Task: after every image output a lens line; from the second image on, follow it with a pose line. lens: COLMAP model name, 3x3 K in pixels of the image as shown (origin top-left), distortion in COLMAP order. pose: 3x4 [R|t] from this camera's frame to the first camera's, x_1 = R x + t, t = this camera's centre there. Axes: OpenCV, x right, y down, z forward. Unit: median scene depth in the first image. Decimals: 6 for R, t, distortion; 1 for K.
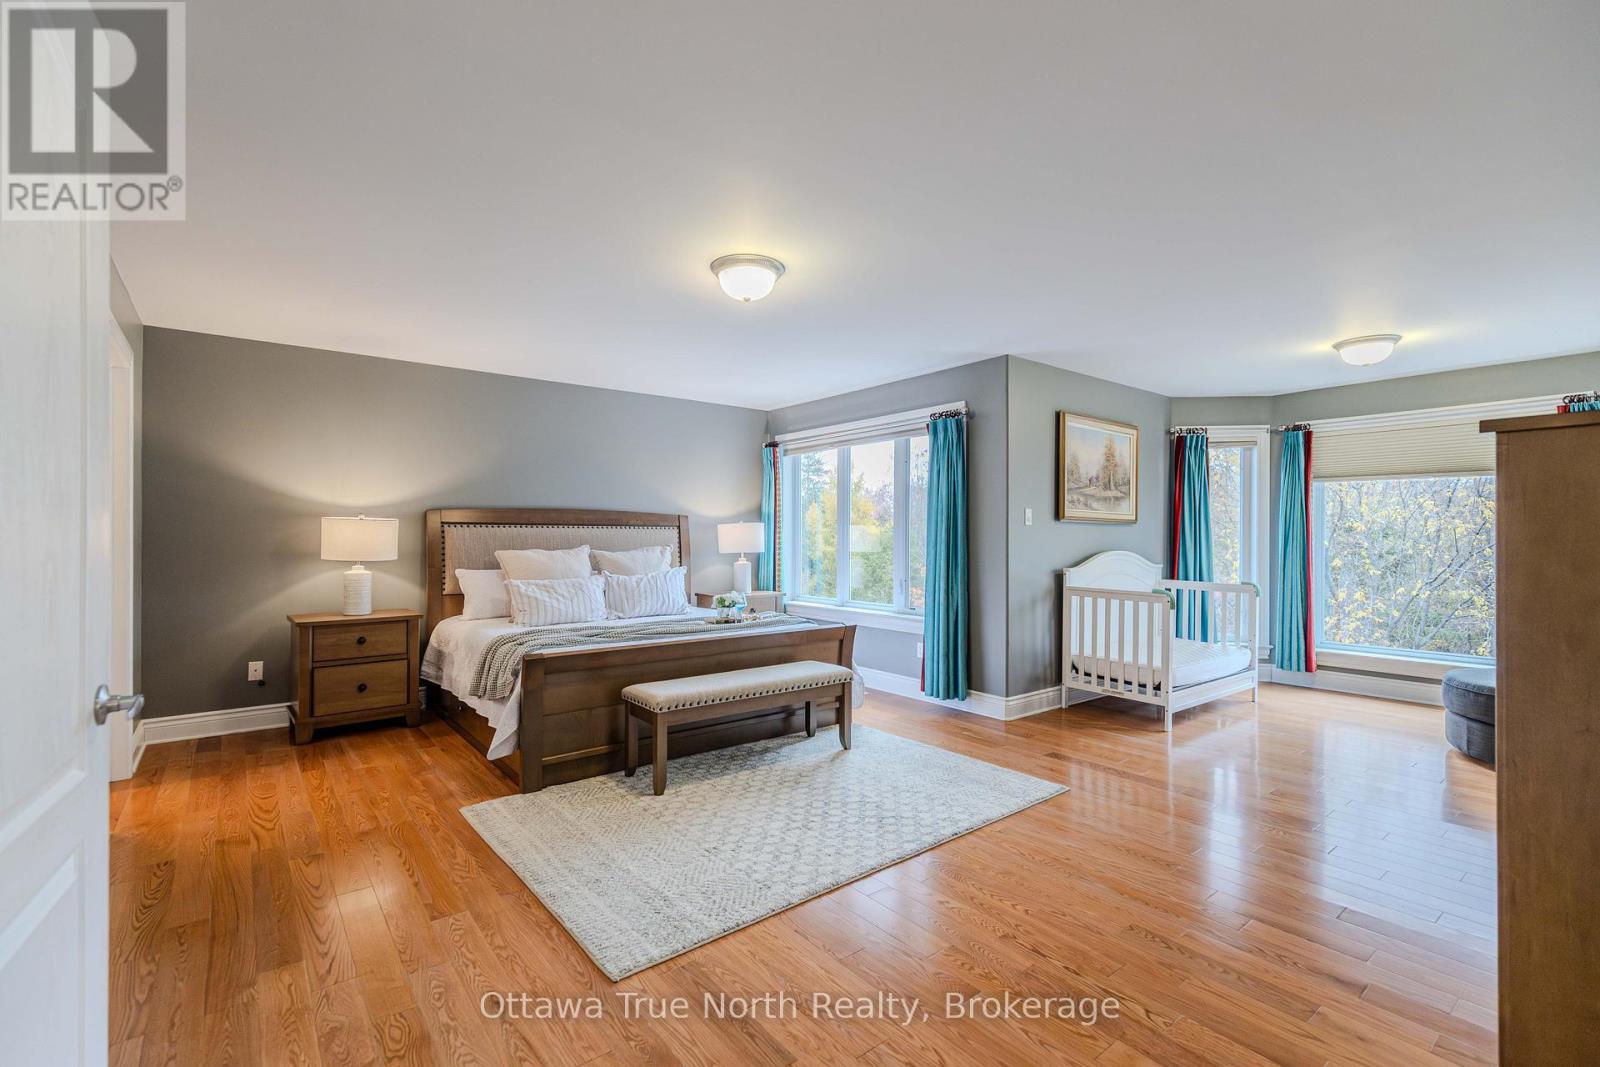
lens RADIAL K [[715.5, 0, 809.1], [0, 715.5, 538.0], [0, 0, 1]] dist [0.015944, -0.006971]
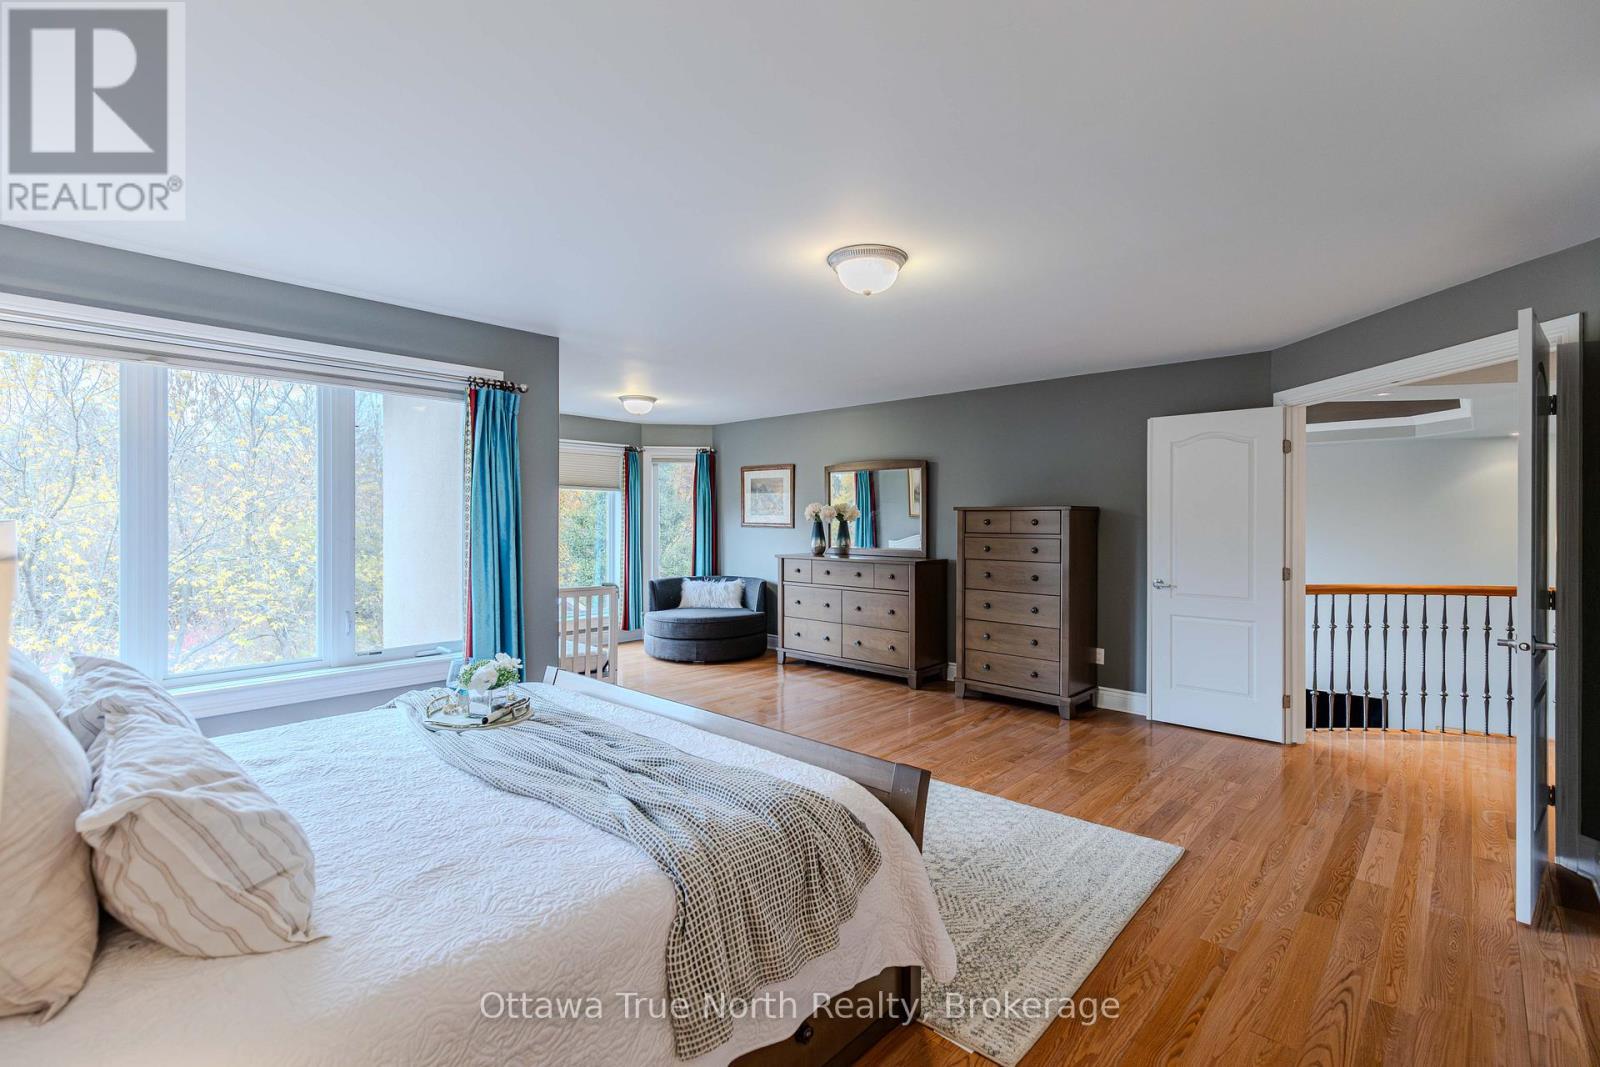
lens RADIAL K [[715.5, 0, 809.1], [0, 715.5, 538.0], [0, 0, 1]] dist [0.015944, -0.006971]
pose [[-0.155575, -0.029854, 0.987373, -0.617453], [-0.003370, 0.999553, 0.029691, -0.031322], [-0.987818, 0.001292, -0.155606, 0.766433]]
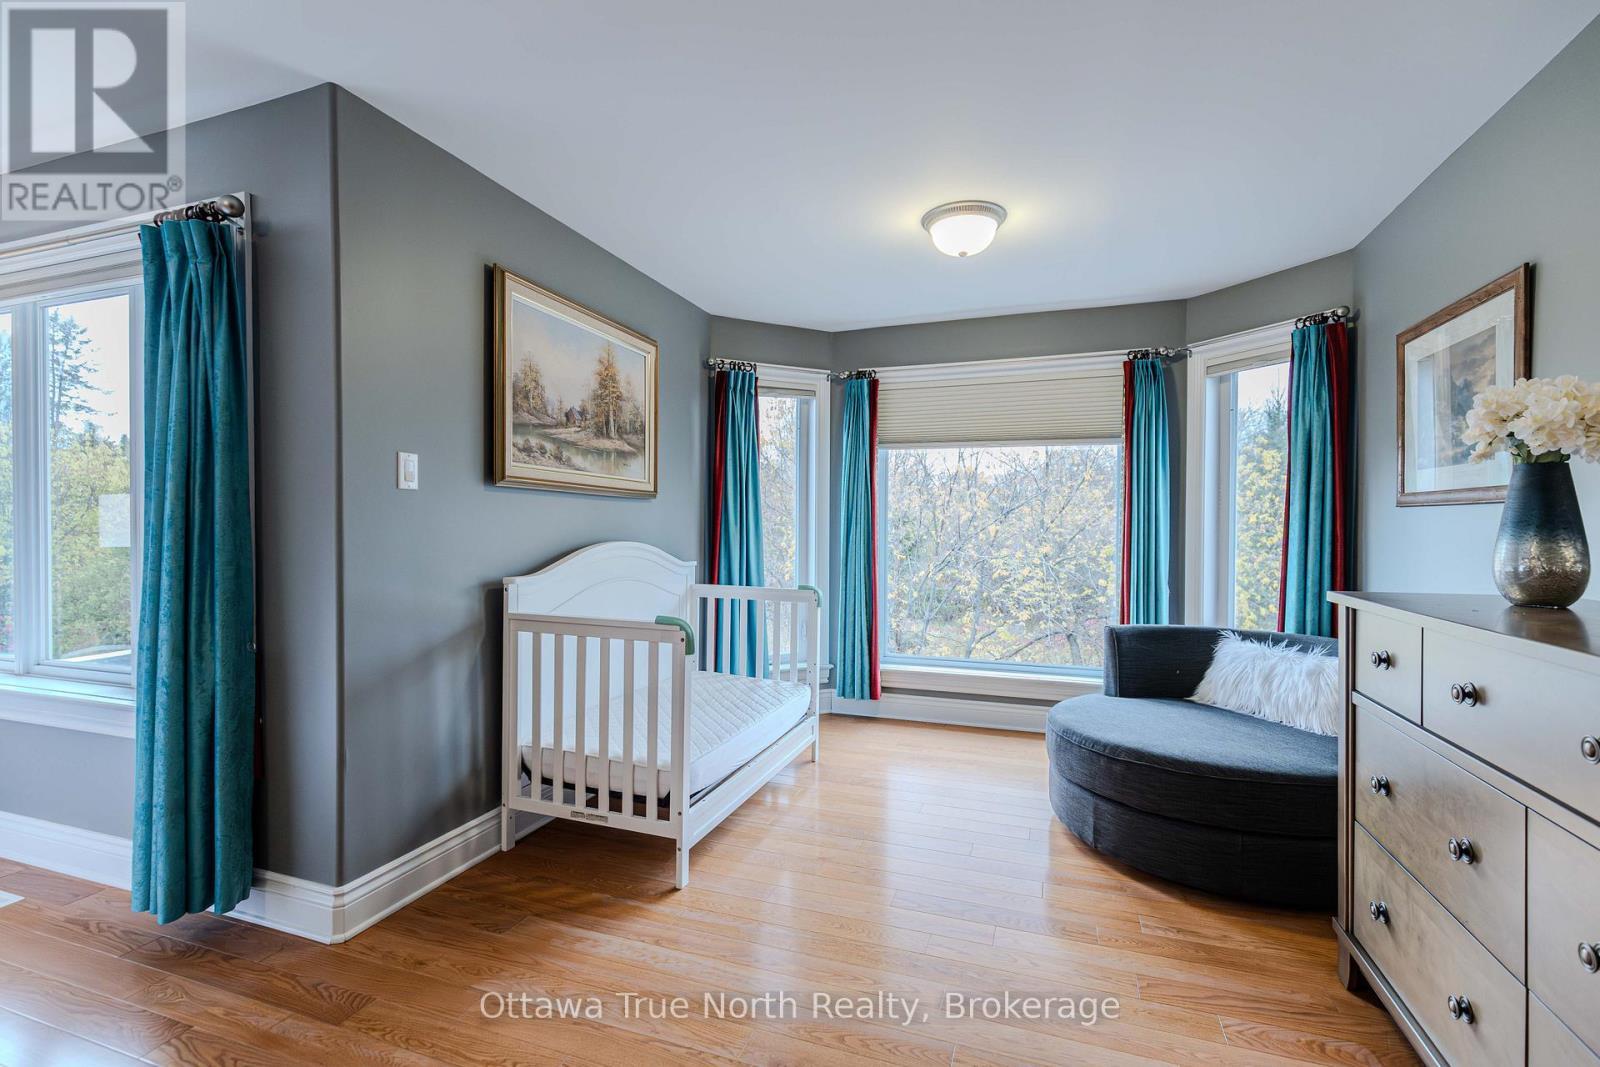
lens RADIAL K [[715.5, 0, 809.1], [0, 715.5, 538.0], [0, 0, 1]] dist [0.015944, -0.006971]
pose [[0.846023, -0.008123, 0.533085, 0.264405], [-0.001115, 0.999855, 0.017005, 0.004892], [-0.533146, -0.014981, 0.845891, 0.448805]]
